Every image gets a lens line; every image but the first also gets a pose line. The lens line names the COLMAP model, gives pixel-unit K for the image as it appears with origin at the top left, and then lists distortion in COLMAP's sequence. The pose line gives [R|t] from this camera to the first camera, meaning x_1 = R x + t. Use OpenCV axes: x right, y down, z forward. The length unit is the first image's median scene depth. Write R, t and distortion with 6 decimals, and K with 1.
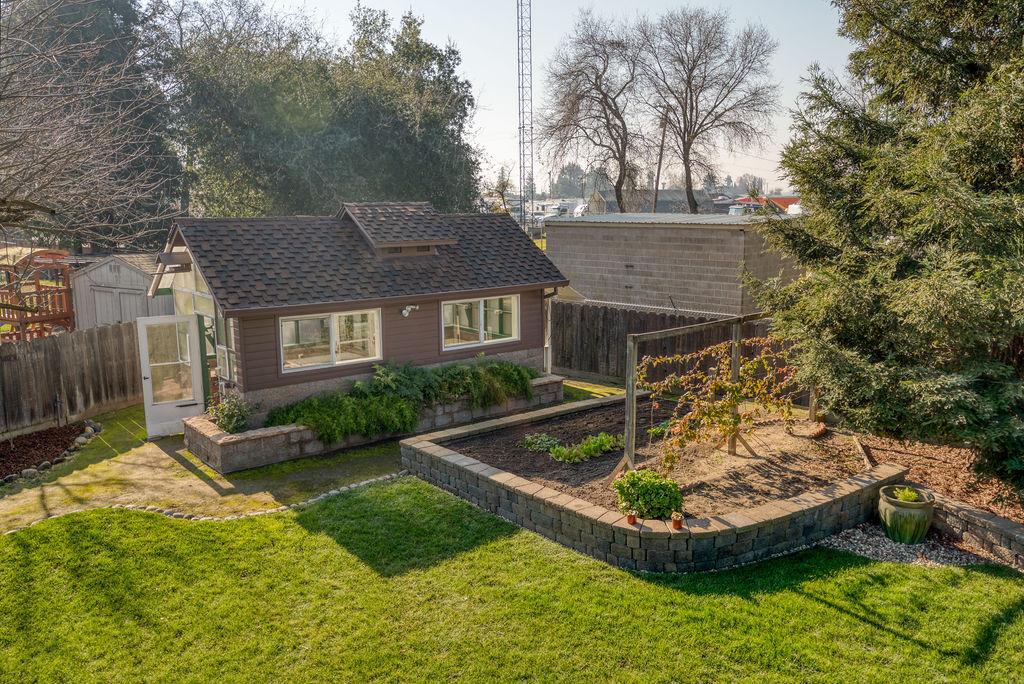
lens RADIAL K [[817.3, 0, 504.8], [0, 817.3, 351.0], [0, 0, 1]] dist [0.039141, 0.005962]
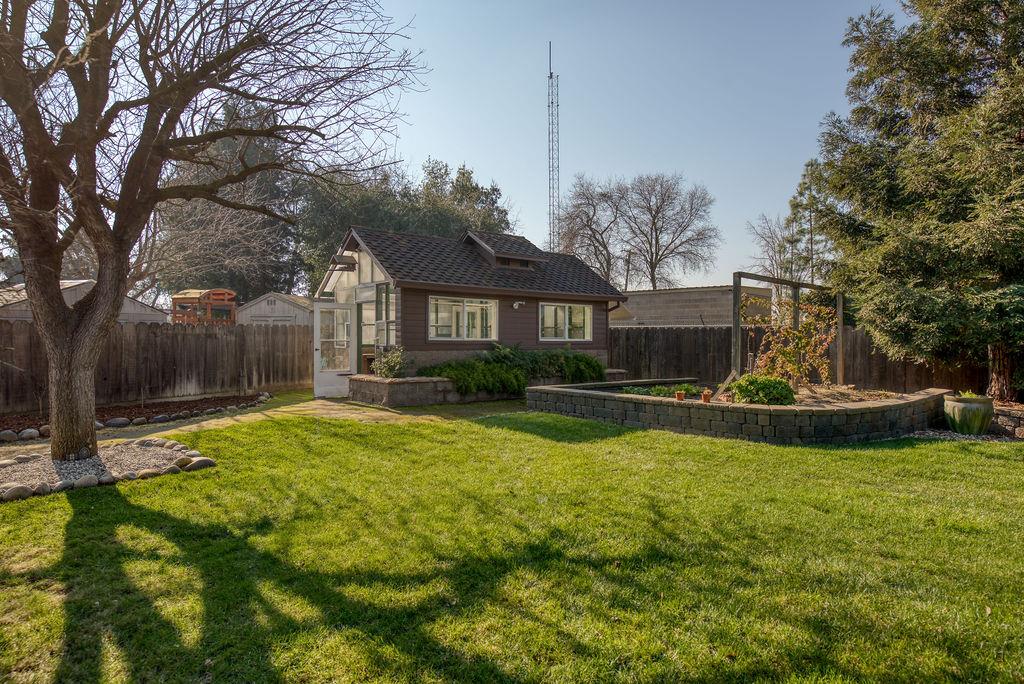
lens RADIAL K [[606.6, 0, 509.7], [0, 606.6, 328.4], [0, 0, 1]] dist [0.007374, 0.001307]
pose [[0.999930, 0.007759, 0.008878, -0.132457], [-0.006064, 0.984166, -0.177144, 0.151567], [-0.010112, 0.177078, 0.984145, 0.056381]]
